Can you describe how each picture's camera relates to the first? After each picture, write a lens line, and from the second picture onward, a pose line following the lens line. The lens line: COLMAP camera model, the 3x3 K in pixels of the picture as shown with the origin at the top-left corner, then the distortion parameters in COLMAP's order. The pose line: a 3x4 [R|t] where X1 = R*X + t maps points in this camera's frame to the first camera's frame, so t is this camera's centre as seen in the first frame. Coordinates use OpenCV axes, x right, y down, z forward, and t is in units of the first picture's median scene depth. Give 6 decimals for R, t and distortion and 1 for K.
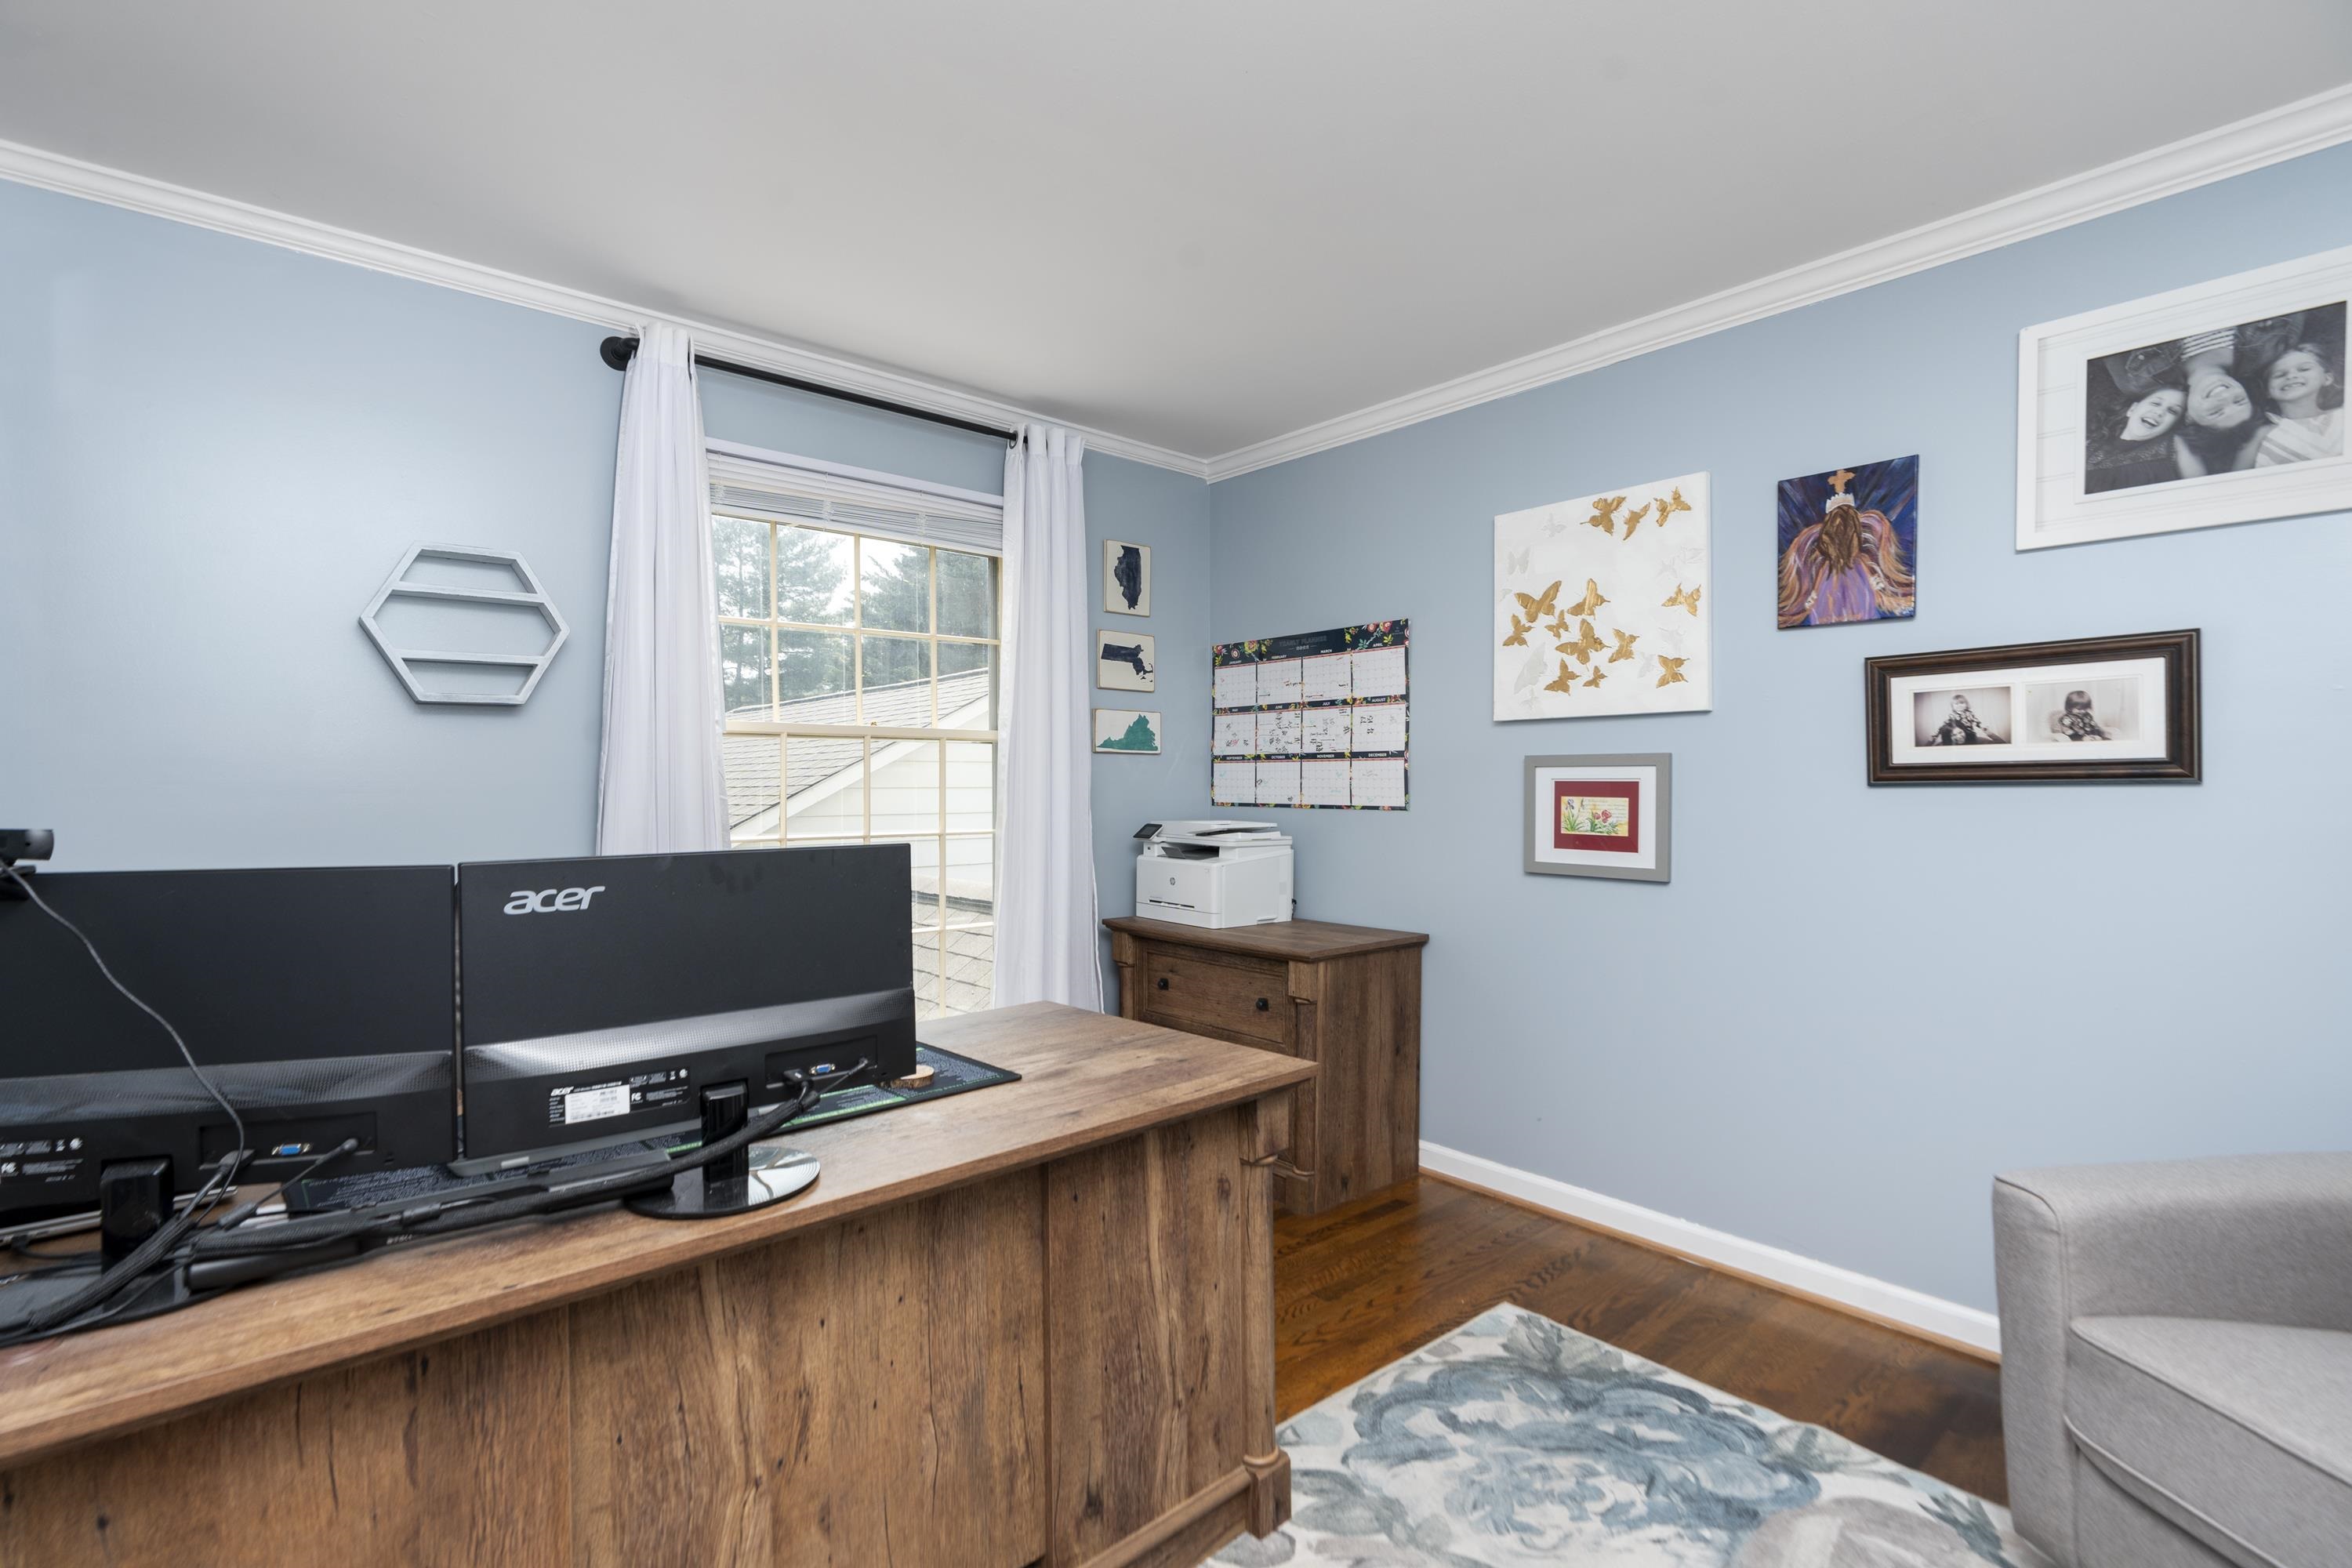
lens RADIAL K [[1064.6, 0, 1170.3], [0, 1064.6, 771.3], [0, 0, 1]] dist [-0.003121, -0.000306]
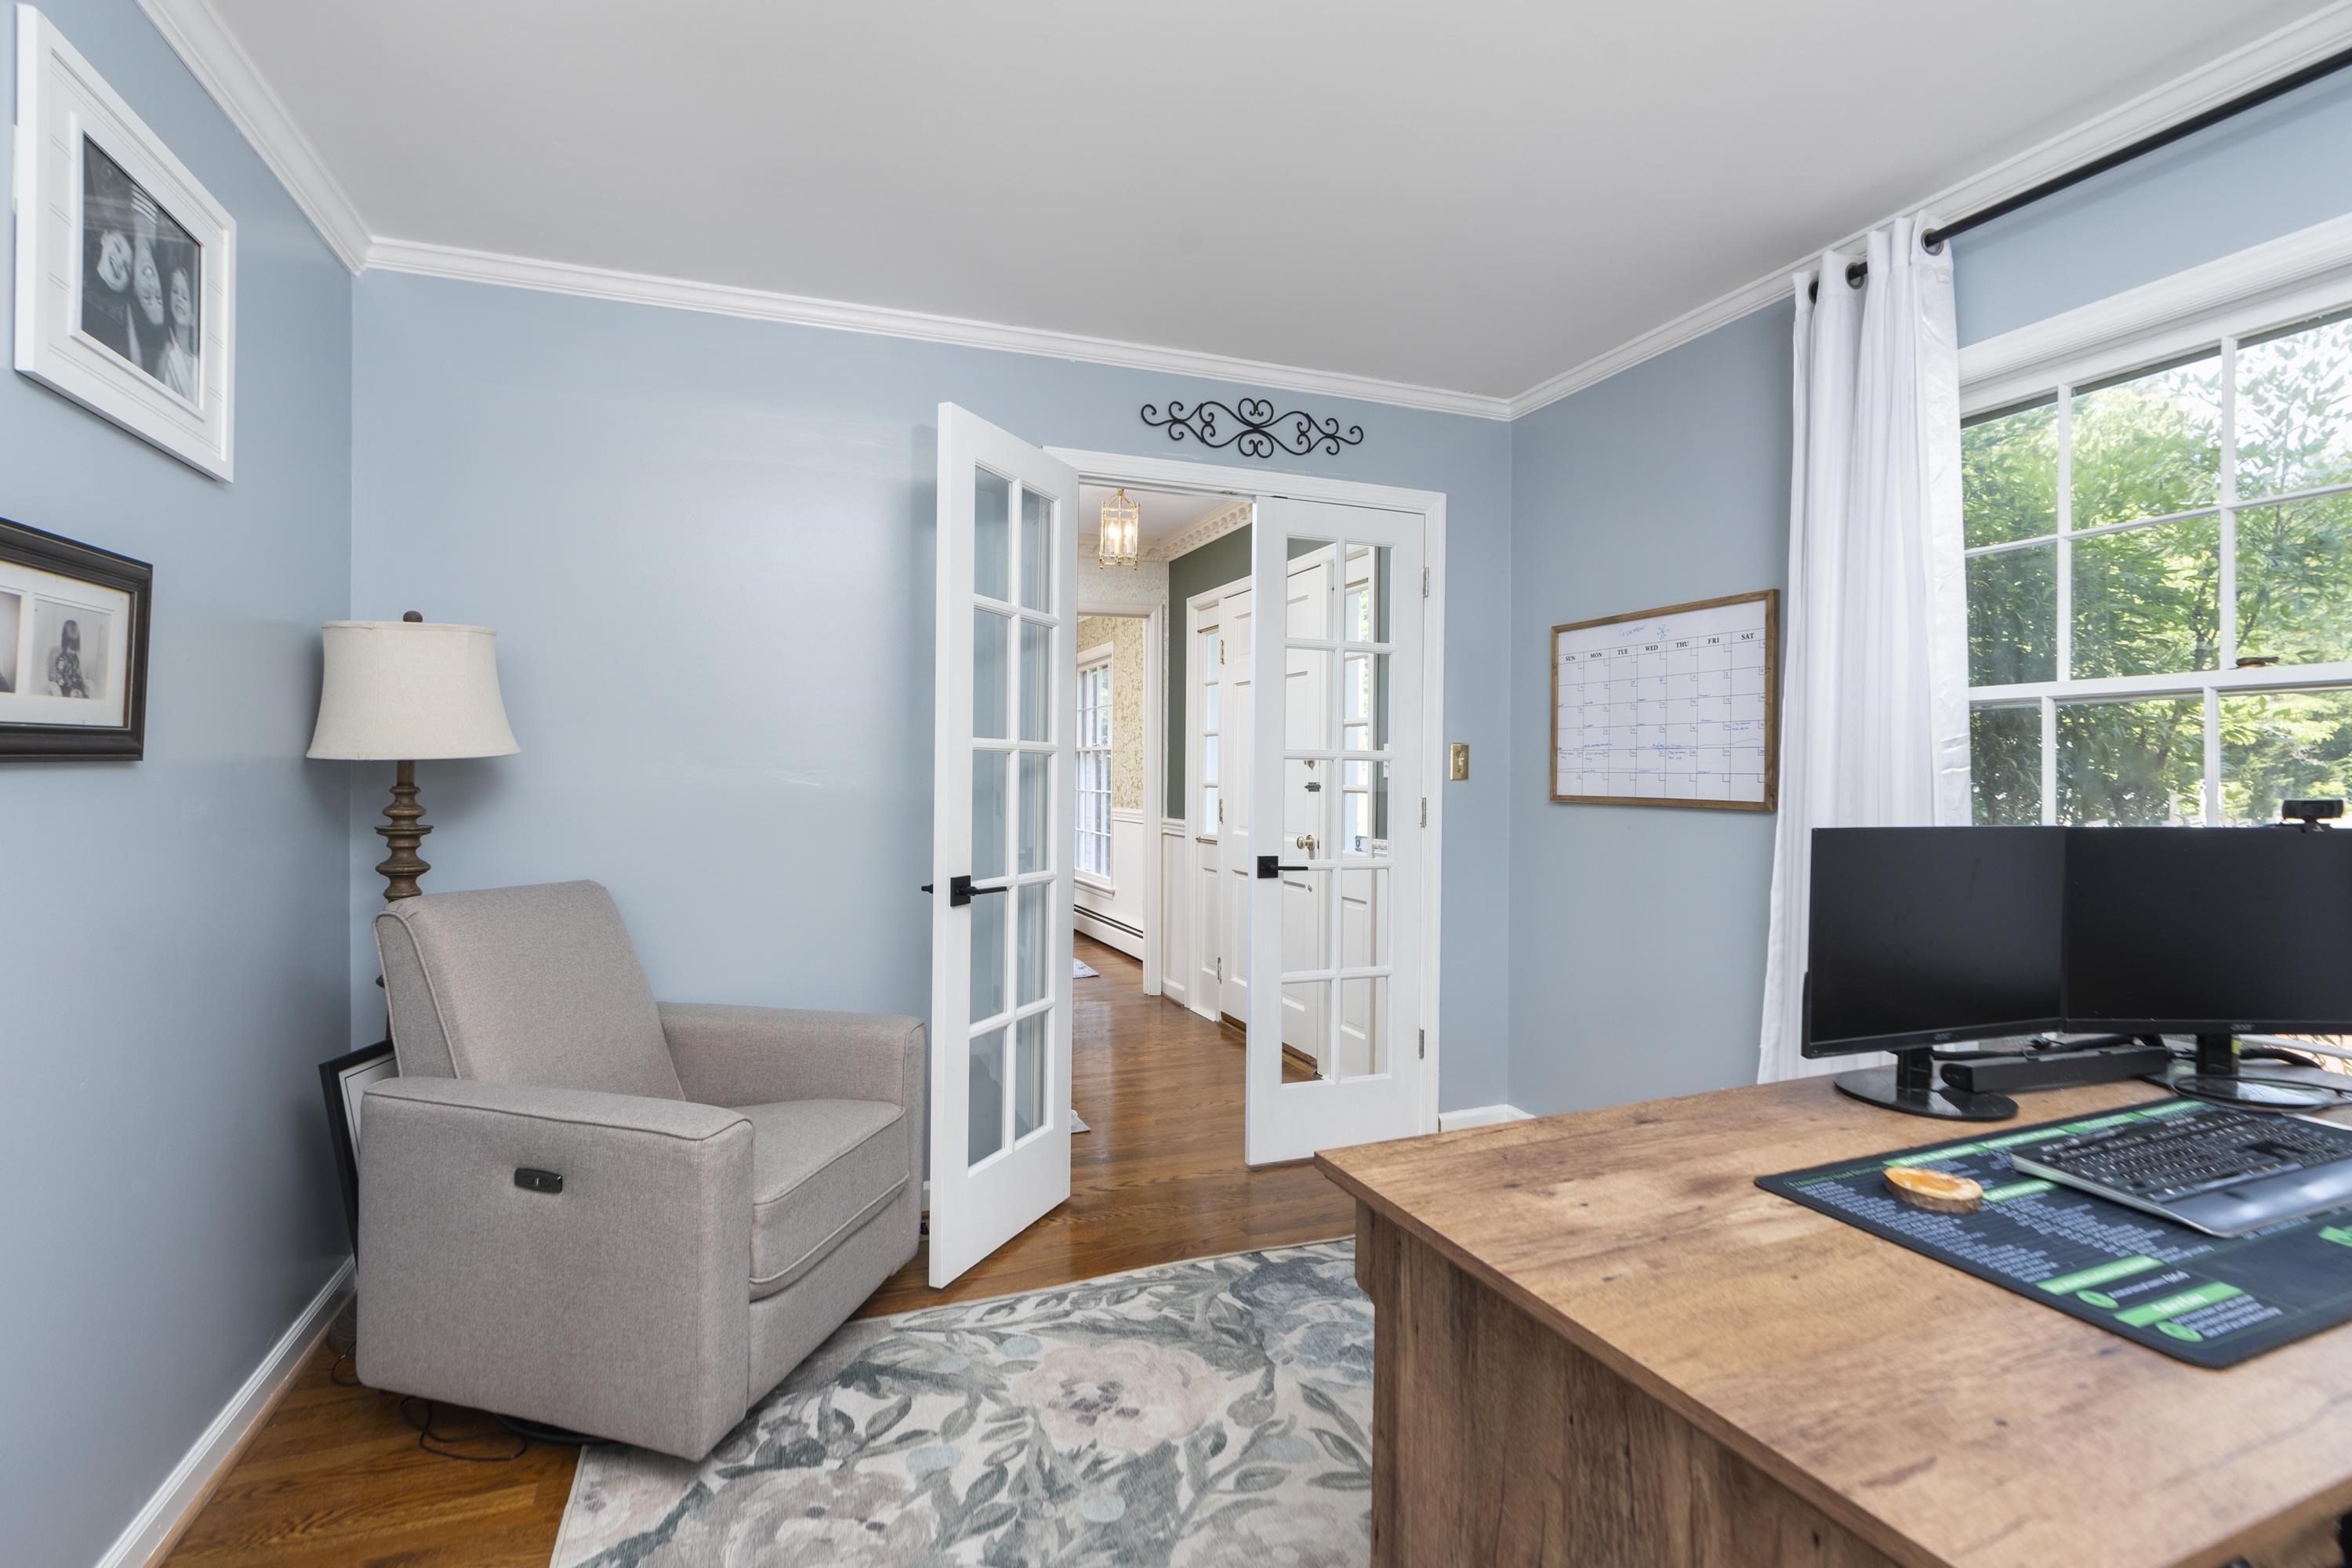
lens RADIAL K [[1064.6, 0, 1170.3], [0, 1064.6, 771.3], [0, 0, 1]] dist [-0.003121, -0.000306]
pose [[-0.939748, -0.008417, 0.341765, -0.013599], [-0.006835, 0.999960, 0.005834, 0.009776], [-0.341800, 0.003147, -0.939767, 1.715031]]
